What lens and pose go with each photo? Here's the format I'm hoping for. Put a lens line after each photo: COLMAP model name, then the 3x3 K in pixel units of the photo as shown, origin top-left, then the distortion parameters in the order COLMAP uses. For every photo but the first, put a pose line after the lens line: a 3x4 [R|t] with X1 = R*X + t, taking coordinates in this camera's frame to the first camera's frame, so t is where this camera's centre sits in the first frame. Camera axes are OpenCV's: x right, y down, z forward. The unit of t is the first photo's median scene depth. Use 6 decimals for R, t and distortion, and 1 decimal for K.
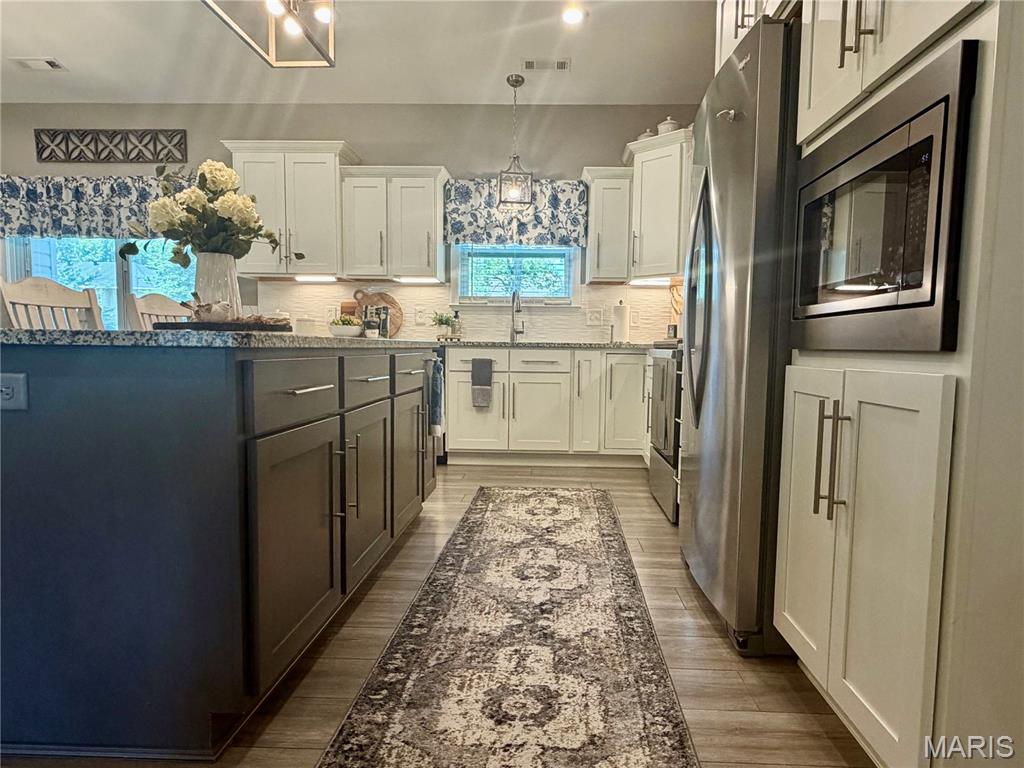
lens RADIAL K [[655.0, 0, 514.5], [0, 655.0, 391.9], [0, 0, 1]] dist [-0.004602, -0.001240]
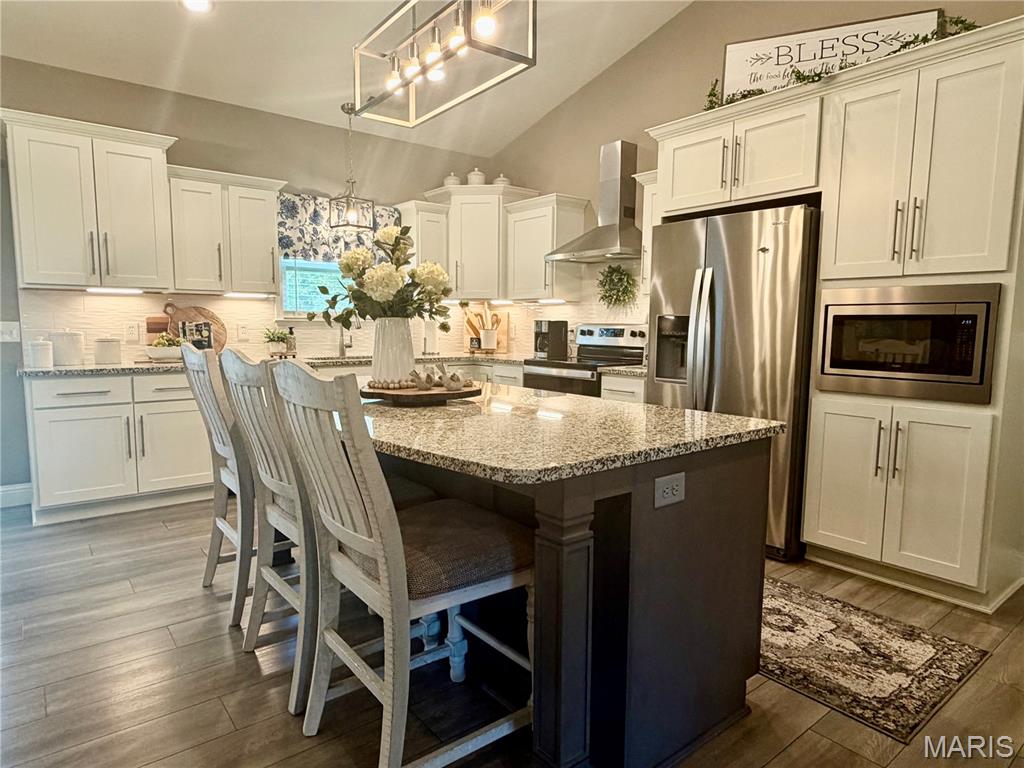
lens RADIAL K [[616.9, 0, 510.9], [0, 616.9, 383.3], [0, 0, 1]] dist [-0.001197, -0.000803]
pose [[0.762361, -0.069937, 0.643362, -0.440515], [0.049683, 0.997534, 0.049564, -0.069105], [-0.645242, -0.005822, 0.763956, 0.074803]]
